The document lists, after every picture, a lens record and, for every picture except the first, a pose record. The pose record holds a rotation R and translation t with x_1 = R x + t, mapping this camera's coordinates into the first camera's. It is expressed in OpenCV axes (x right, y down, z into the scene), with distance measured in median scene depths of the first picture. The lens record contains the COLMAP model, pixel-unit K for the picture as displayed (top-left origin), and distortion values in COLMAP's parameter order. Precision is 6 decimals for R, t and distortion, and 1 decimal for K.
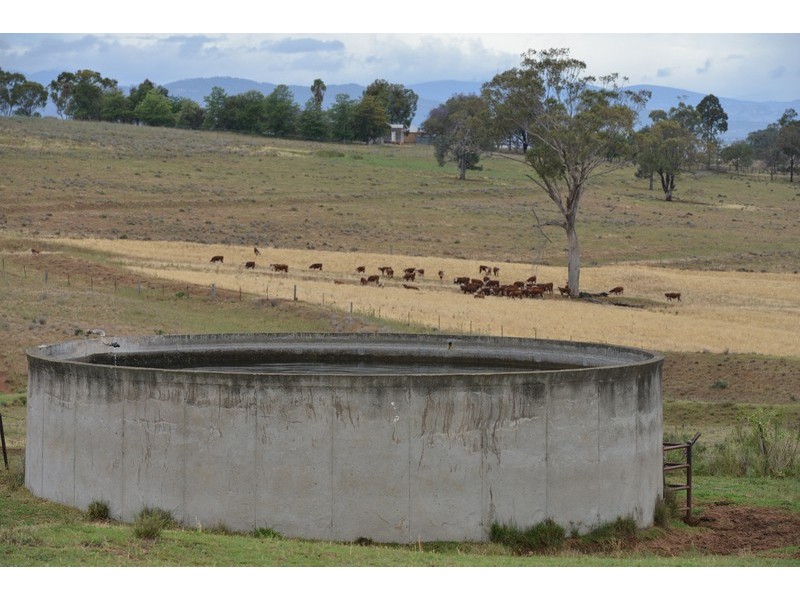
lens RADIAL K [[3968.2, 0, 400.0], [0, 3968.2, 300.0], [0, 0, 1]] dist [1.475722, 2.019764]
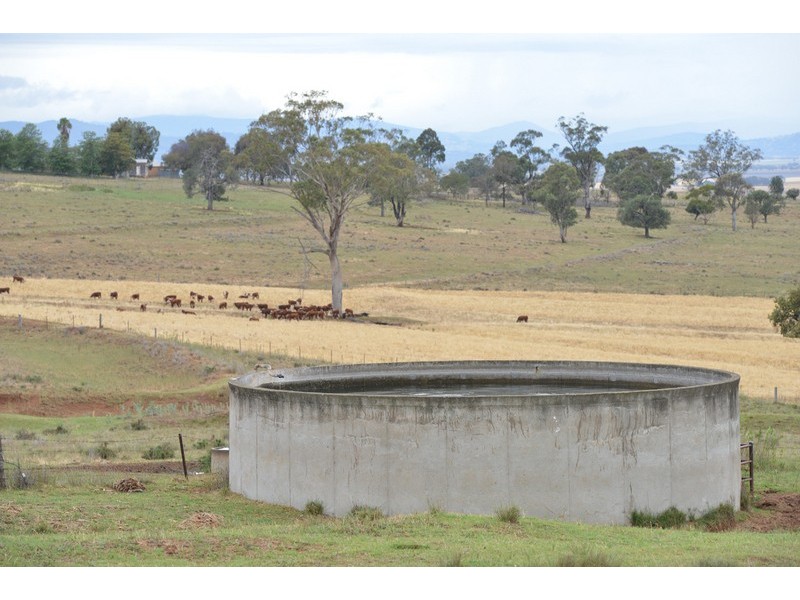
lens RADIAL K [[3968.2, 0, 400.0], [0, 3968.2, 300.0], [0, 0, 1]] dist [1.475722, 2.019764]
pose [[0.992727, -0.024804, 0.117803, -0.067934], [0.025137, 0.999683, -0.001349, -0.003665], [-0.117733, 0.004300, 0.993036, -0.084188]]
